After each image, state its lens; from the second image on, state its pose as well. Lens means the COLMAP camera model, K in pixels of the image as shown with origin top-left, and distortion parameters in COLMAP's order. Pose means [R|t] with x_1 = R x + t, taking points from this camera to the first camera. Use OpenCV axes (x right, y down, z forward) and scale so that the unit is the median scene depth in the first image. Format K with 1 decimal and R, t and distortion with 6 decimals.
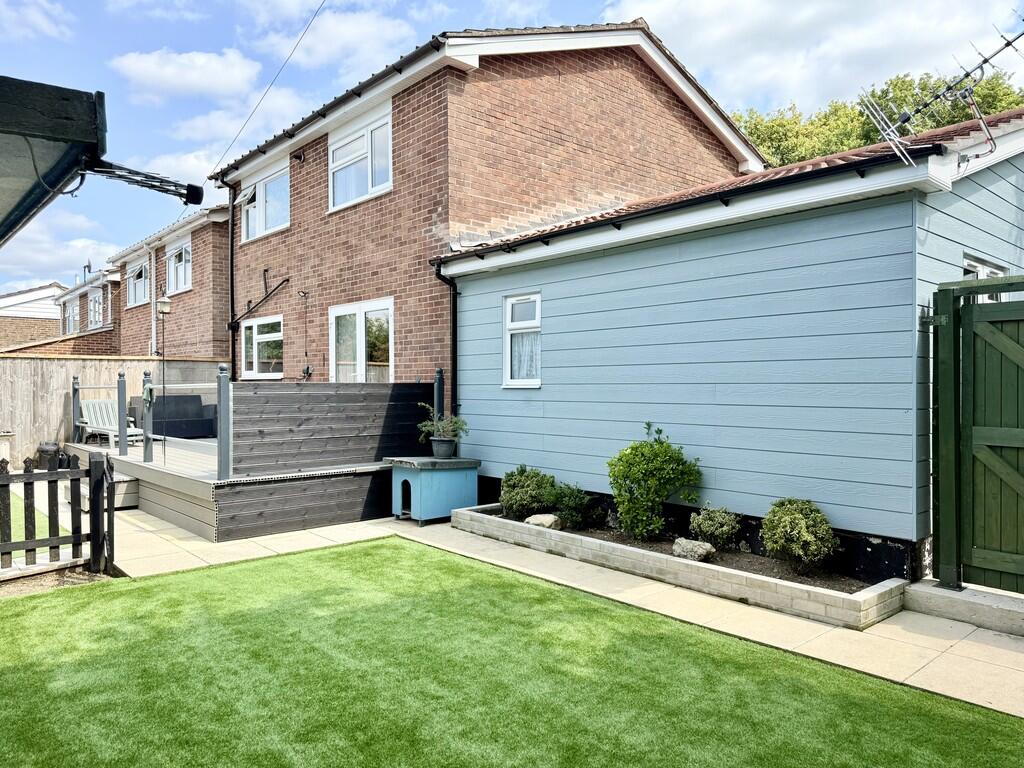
lens RADIAL K [[707.3, 0, 522.3], [0, 707.3, 400.0], [0, 0, 1]] dist [0.040839, -0.002313]
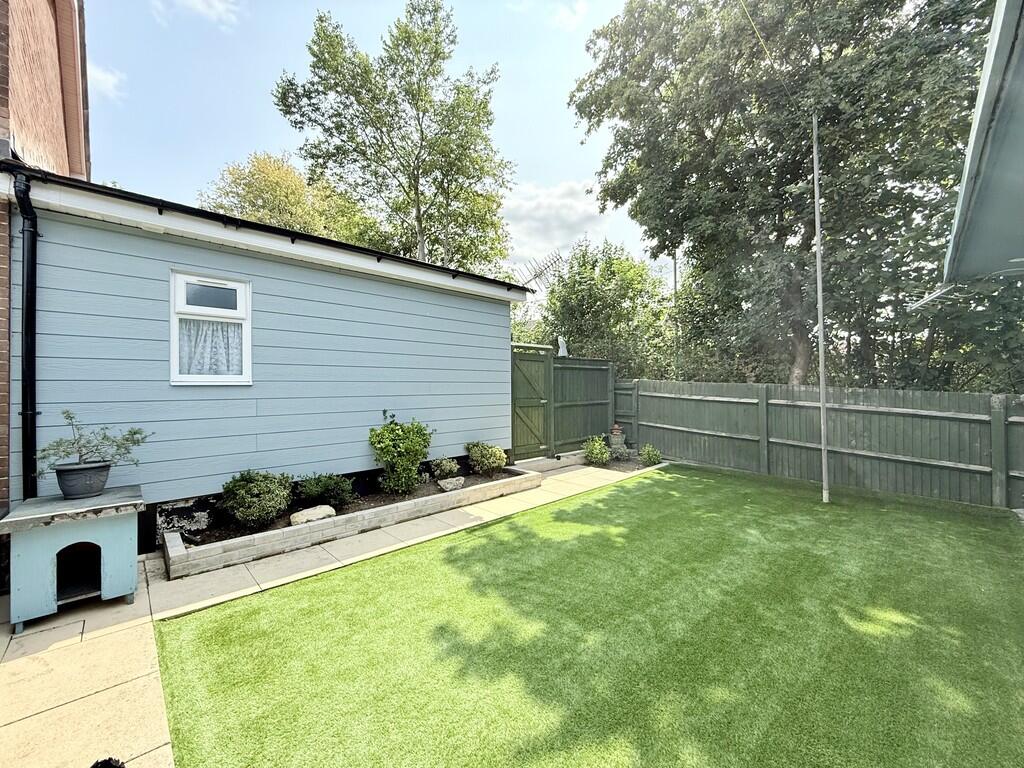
lens RADIAL K [[407.8, 0, 508.7], [0, 407.8, 388.1], [0, 0, 1]] dist [-0.001529, -0.000445]
pose [[-0.026150, -0.002983, 0.999654, -0.416262], [0.025446, 0.999670, 0.003649, -0.004873], [-0.999334, 0.025533, -0.026066, 0.537991]]
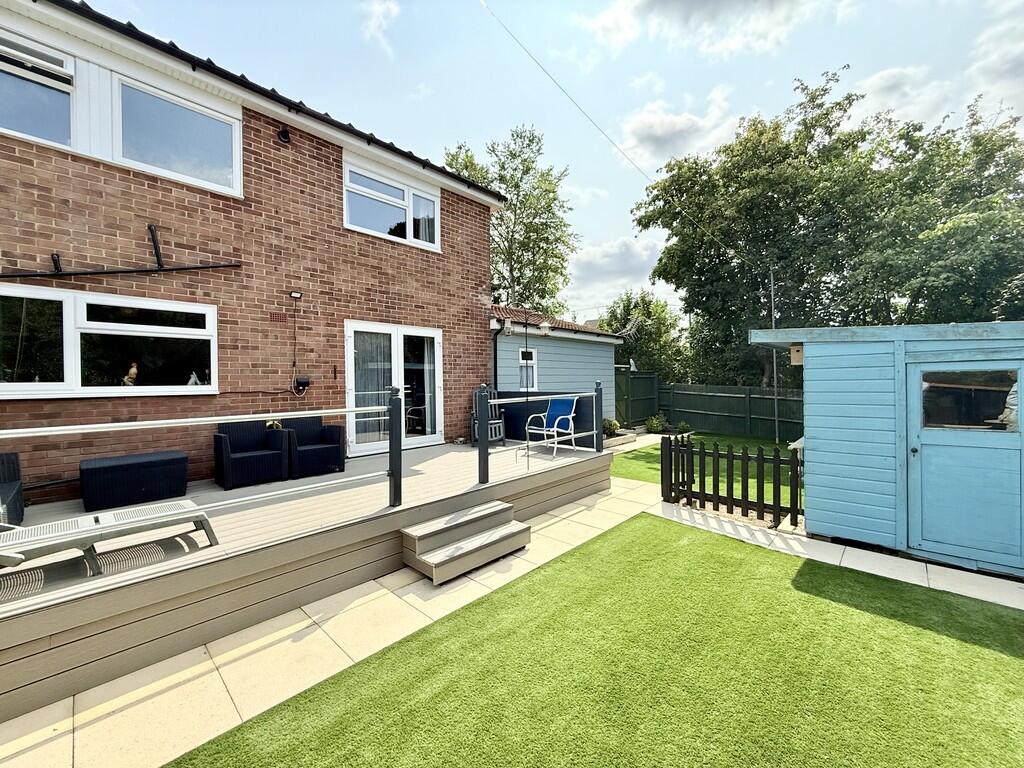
lens RADIAL K [[407.8, 0, 509.1], [0, 407.8, 385.5], [0, 0, 1]] dist [-0.001529, -0.000445]
pose [[-0.062489, -0.007177, 0.998020, -0.989896], [0.034729, 0.999353, 0.009361, -0.040936], [-0.997441, 0.035245, -0.062200, 0.930135]]
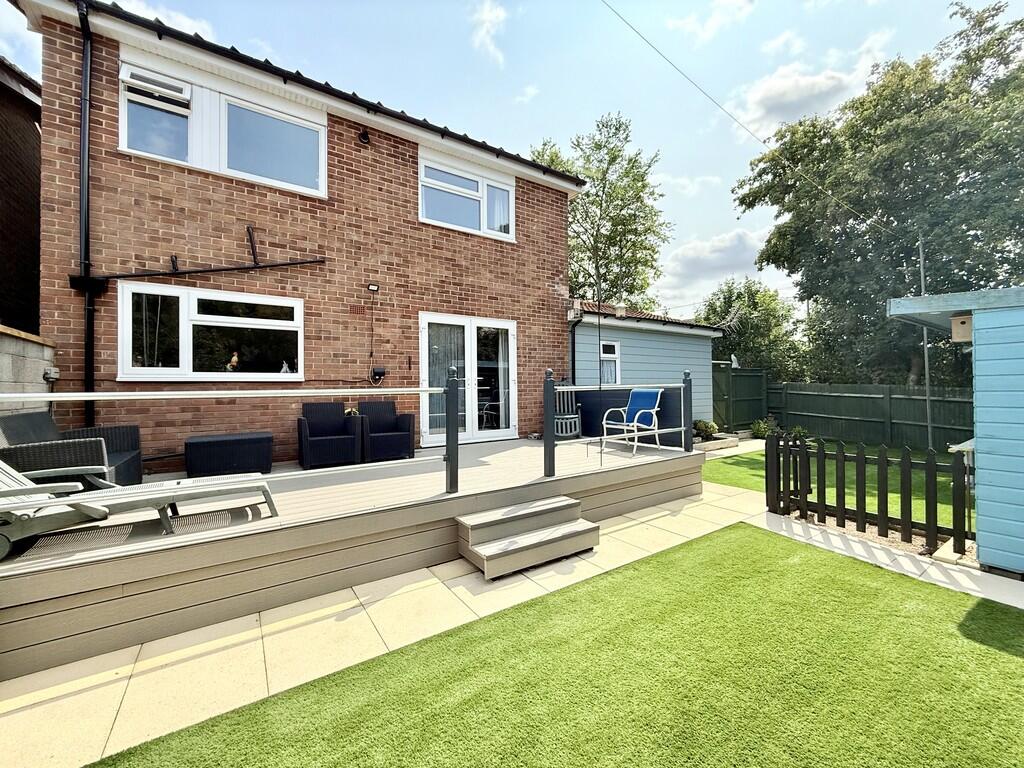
lens RADIAL K [[407.8, 0, 508.8], [0, 407.8, 385.1], [0, 0, 1]] dist [-0.001529, -0.000445]
pose [[0.156765, 0.007417, 0.987608, -0.952658], [0.031692, 0.999419, -0.012536, -0.016461], [-0.987127, 0.033264, 0.156438, 0.904175]]
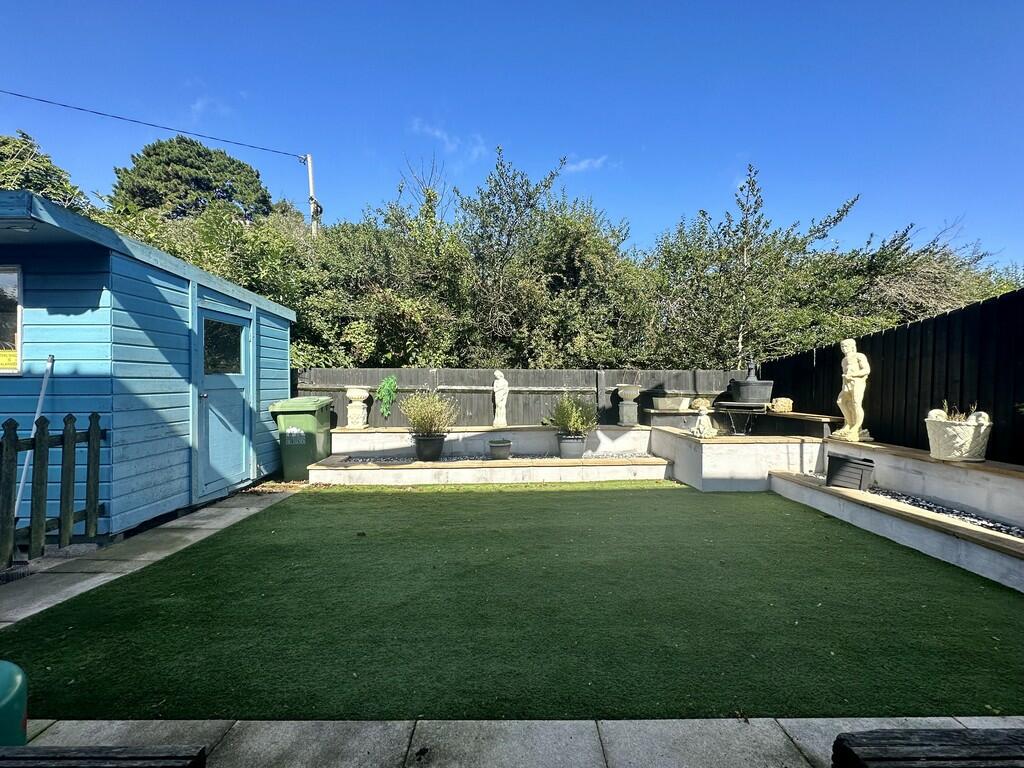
lens RADIAL K [[405.9, 0, 508.2], [0, 405.9, 385.7], [0, 0, 1]] dist [-0.000919, -0.000003]
pose [[-0.680519, 0.006987, -0.732697, -0.504536], [-0.011297, 0.999736, 0.020026, 0.021830], [0.732643, 0.021906, -0.680260, 0.999757]]
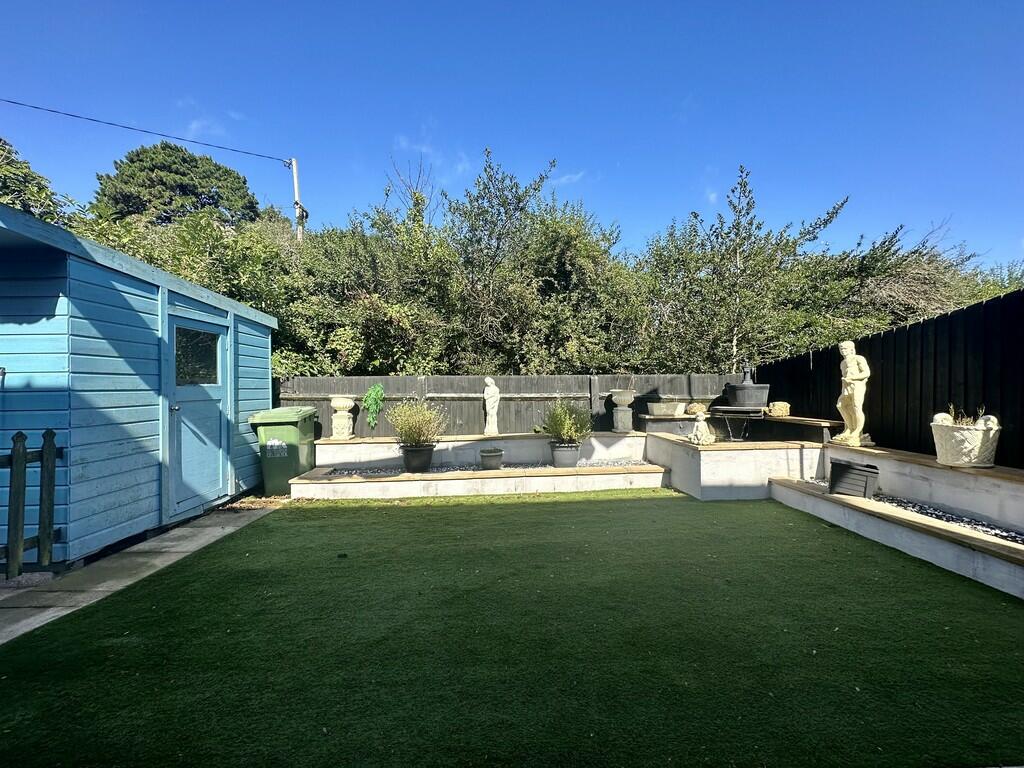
lens RADIAL K [[405.9, 0, 508.2], [0, 405.9, 385.6], [0, 0, 1]] dist [-0.000919, -0.000003]
pose [[-0.666328, 0.006011, -0.745635, -0.519149], [0.000707, 0.999972, 0.007429, 0.019326], [0.745659, 0.004423, -0.666314, 0.988718]]
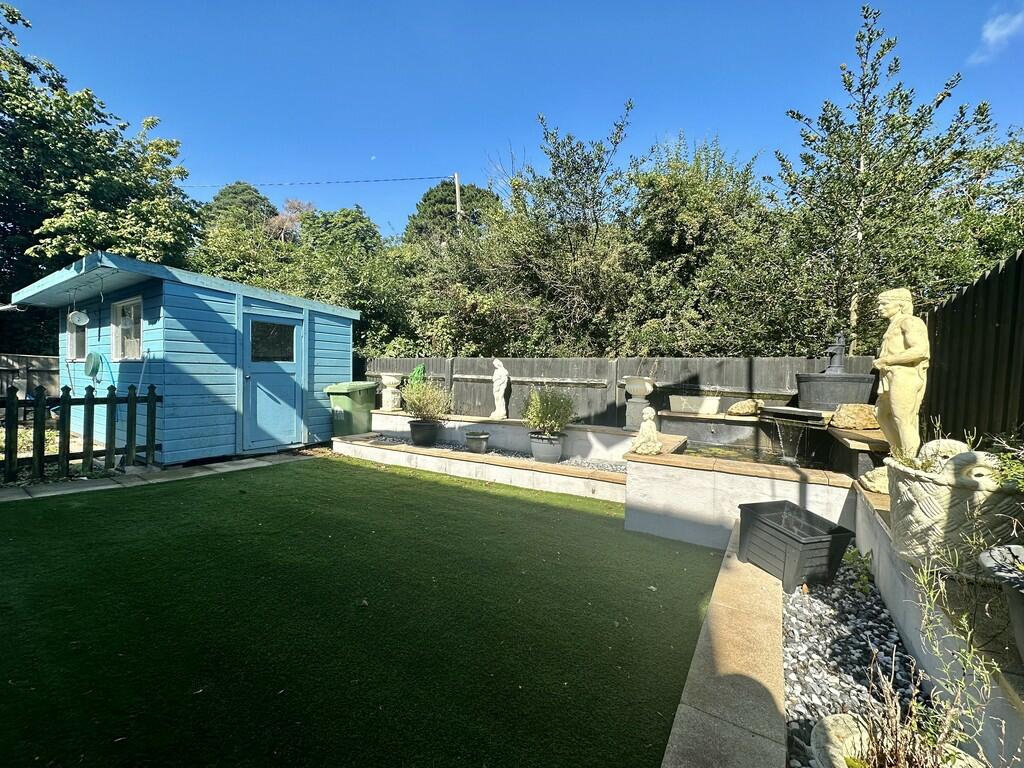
lens RADIAL K [[405.9, 0, 509.7], [0, 405.9, 383.6], [0, 0, 1]] dist [-0.000919, -0.000003]
pose [[-0.971411, -0.010642, -0.237165, -0.821083], [-0.020601, 0.999005, 0.039553, 0.022914], [0.236508, 0.043309, -0.970664, 1.134643]]
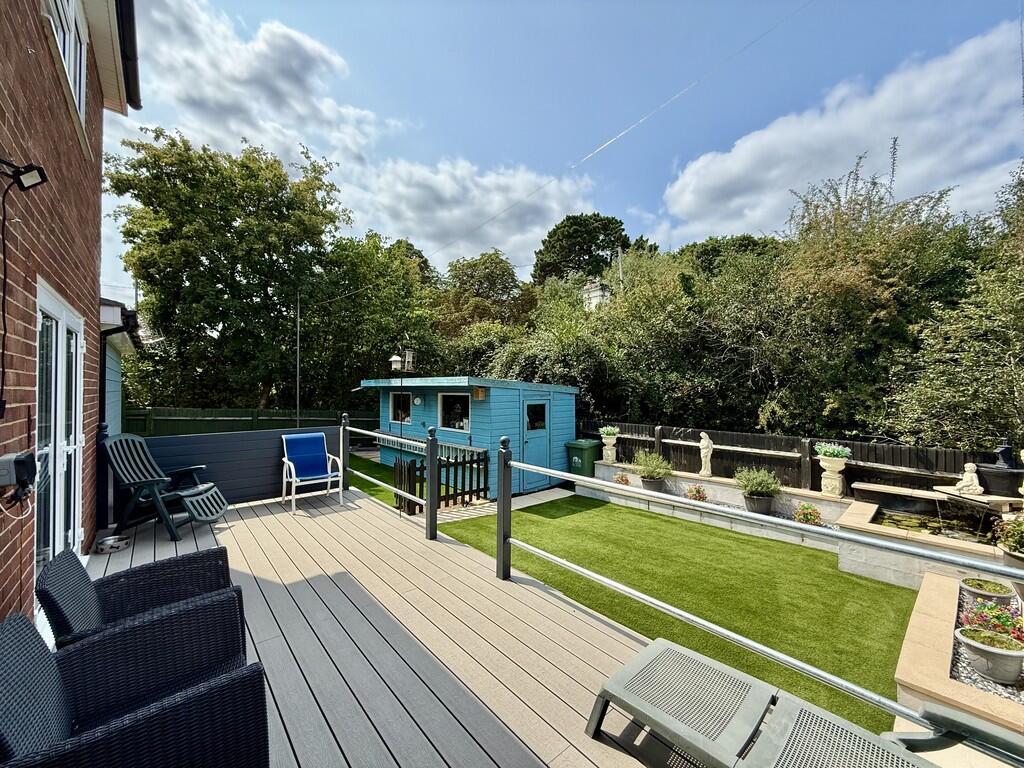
lens RADIAL K [[407.8, 0, 507.8], [0, 407.8, 385.7], [0, 0, 1]] dist [-0.001529, -0.000445]
pose [[-0.999497, 0.000891, 0.031696, -0.586771], [0.001306, 0.999914, 0.013076, -0.089769], [-0.031682, 0.013110, -0.999412, 1.371808]]
